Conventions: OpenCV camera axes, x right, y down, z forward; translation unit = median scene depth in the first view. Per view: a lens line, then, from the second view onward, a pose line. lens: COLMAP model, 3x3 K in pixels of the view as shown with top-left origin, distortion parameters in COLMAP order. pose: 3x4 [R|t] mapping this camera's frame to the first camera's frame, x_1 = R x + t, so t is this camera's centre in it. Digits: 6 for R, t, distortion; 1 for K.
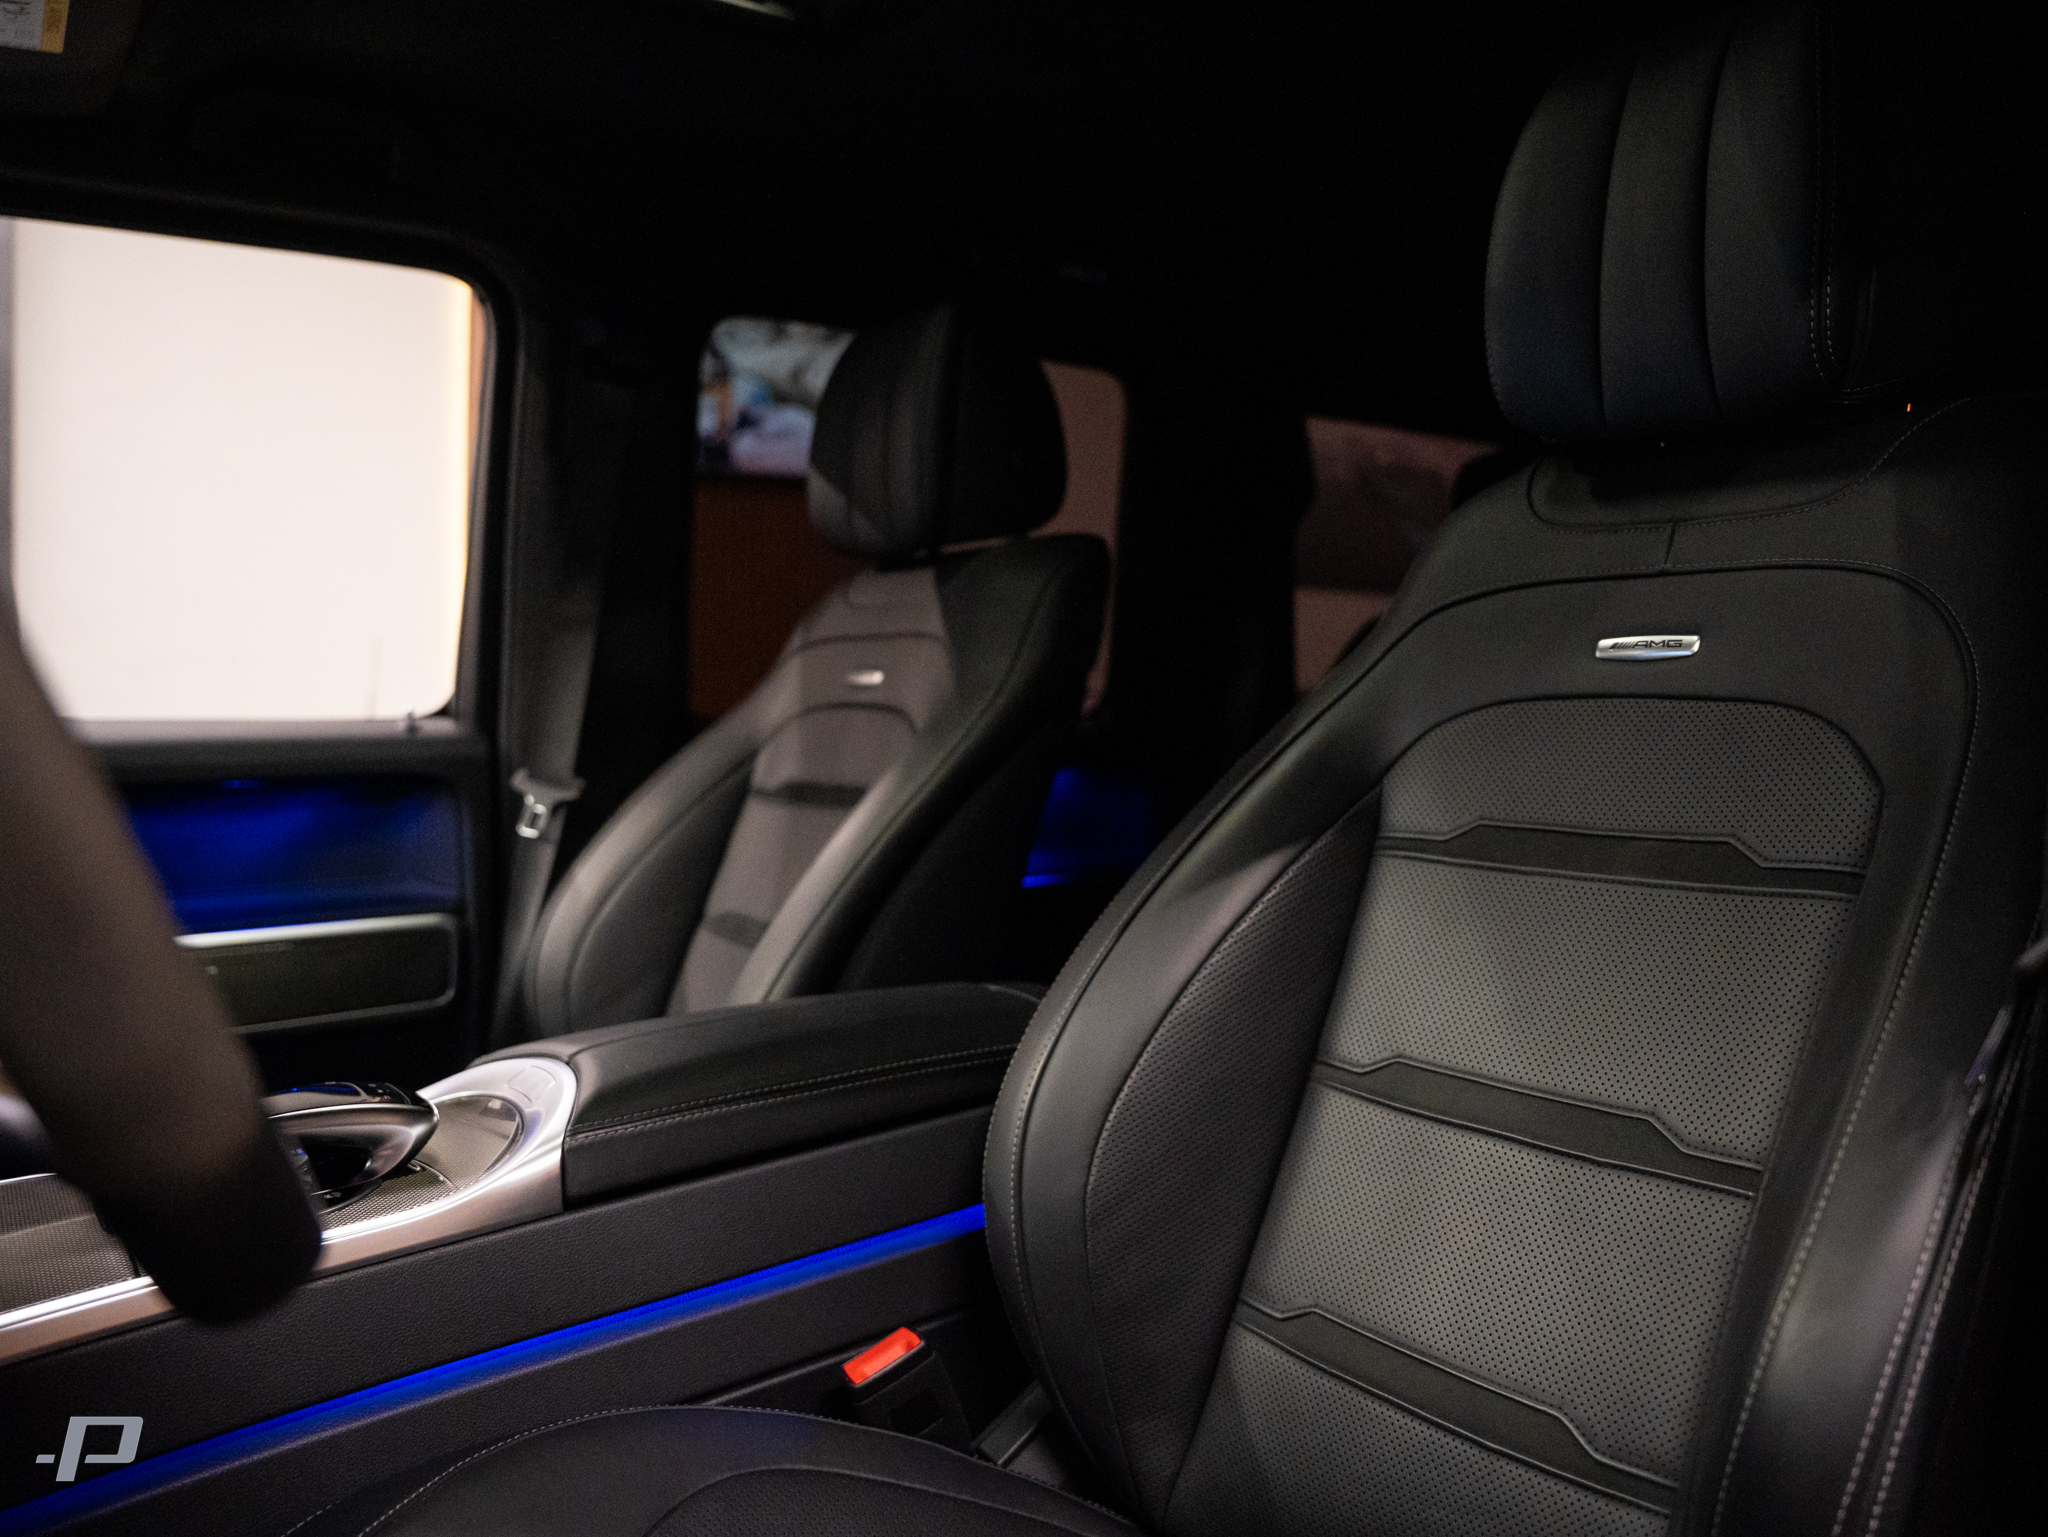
lens RADIAL K [[1613.1, 0, 1057.3], [0, 1613.1, 765.7], [0, 0, 1]] dist [-0.170662, 0.144915]
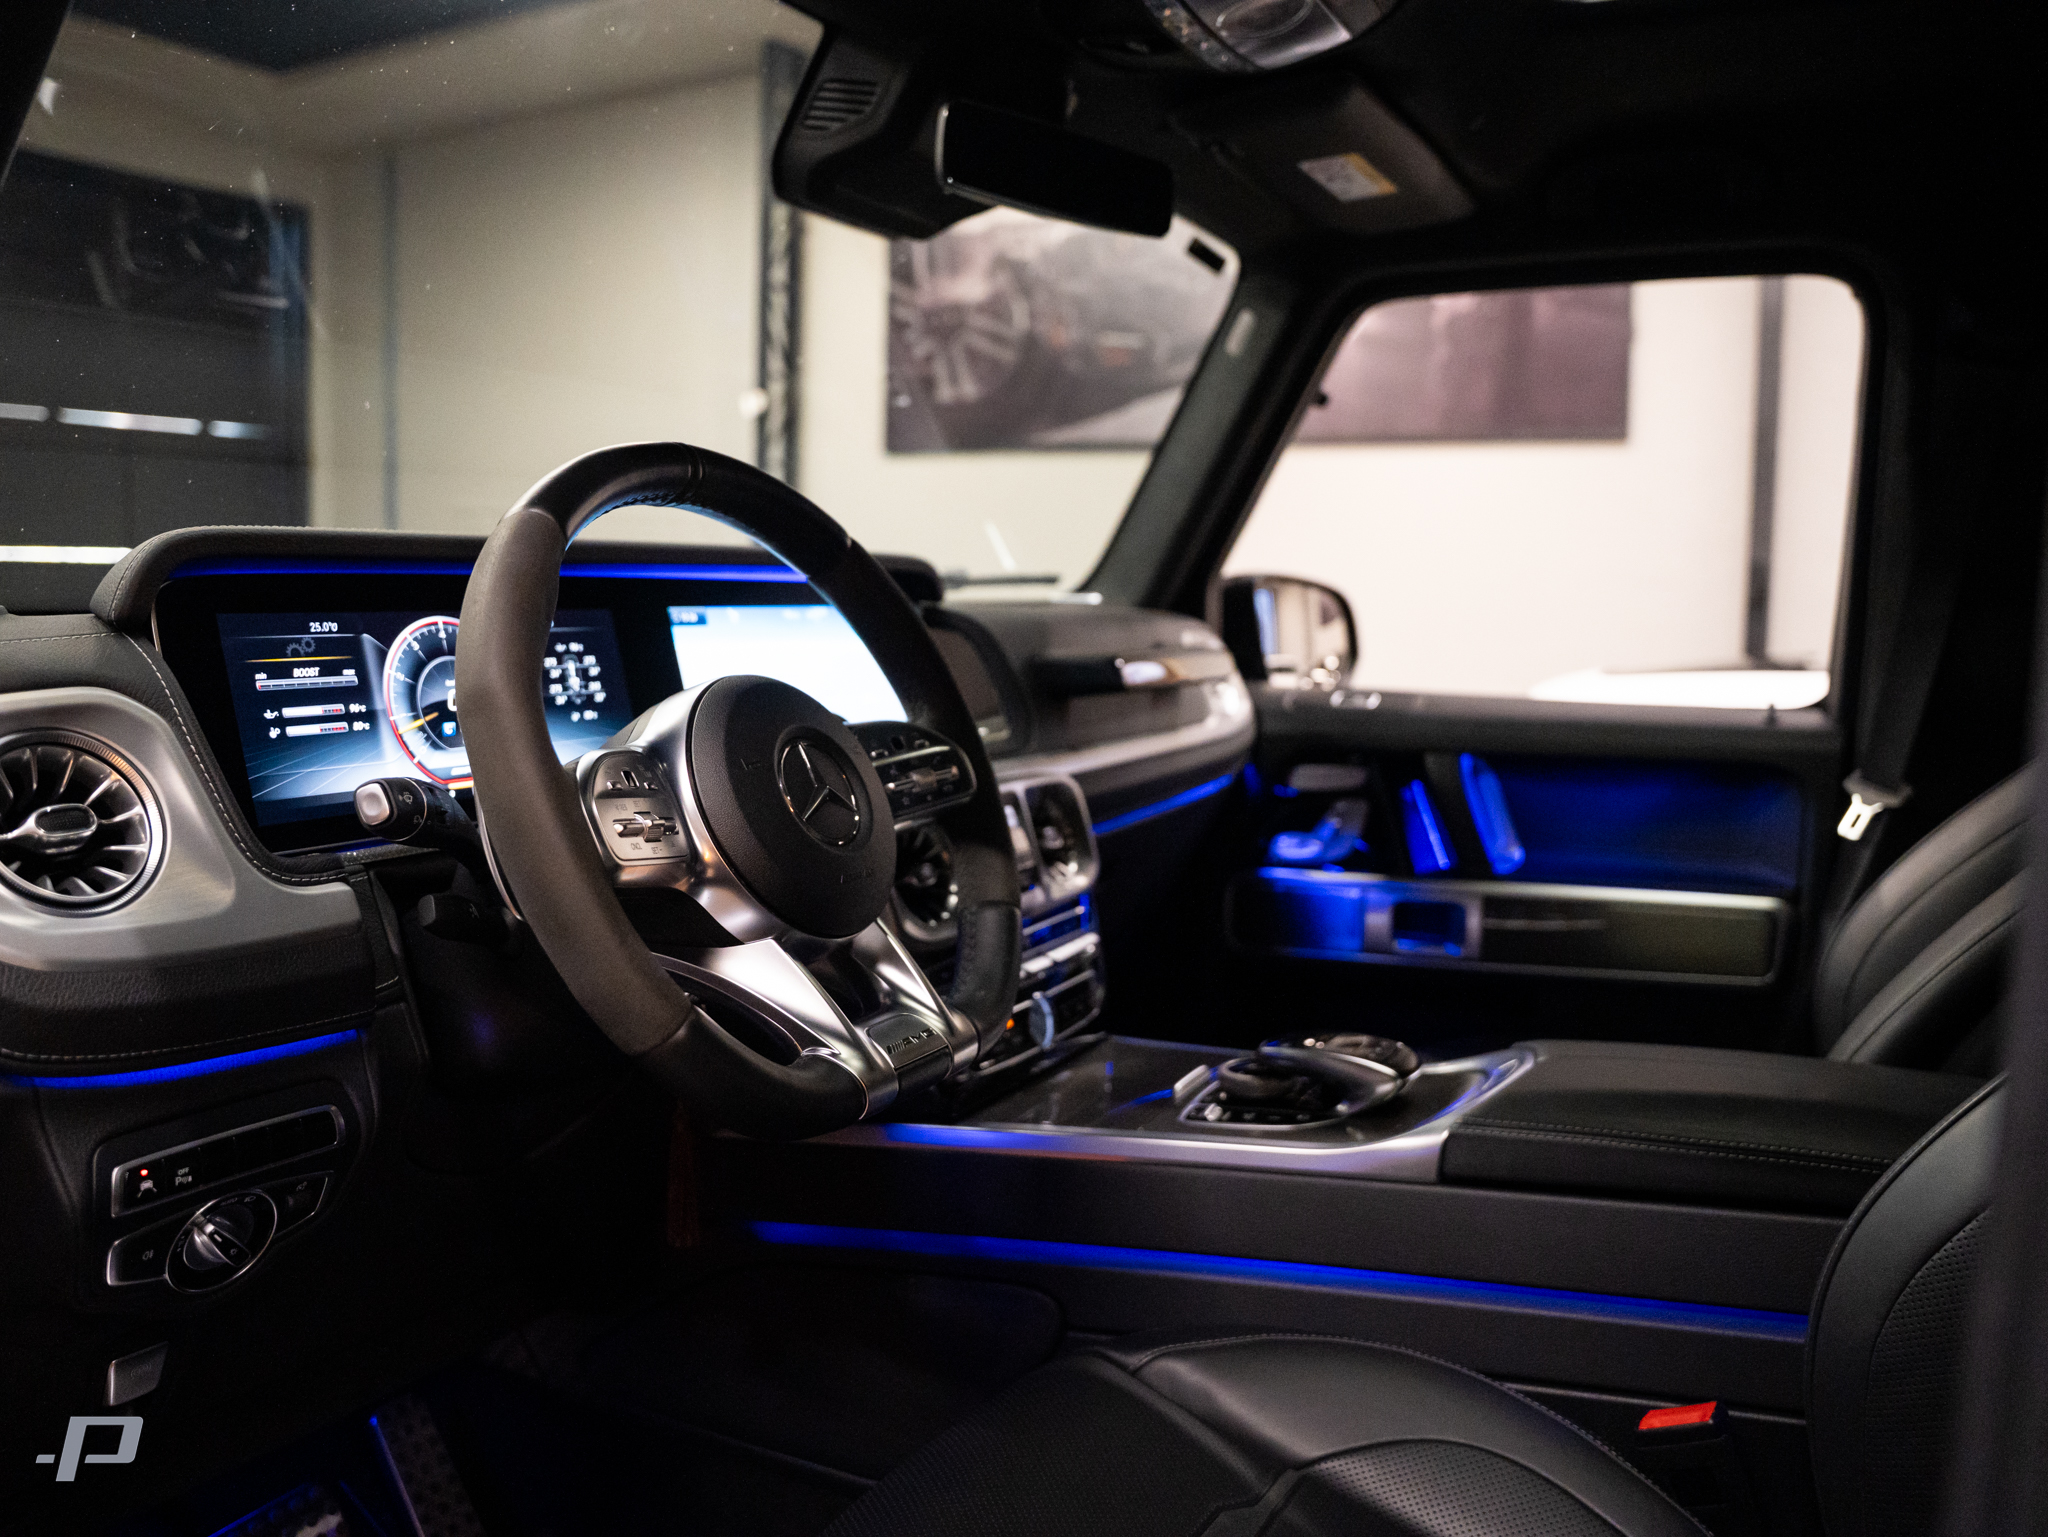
lens RADIAL K [[1613.1, 0, 1057.3], [0, 1613.1, 765.7], [0, 0, 1]] dist [-0.170662, 0.144915]
pose [[0.464565, 0.104524, -0.879349, 0.295411], [-0.051710, 0.994517, 0.090895, -0.064985], [0.884028, 0.003245, 0.467423, 0.091582]]
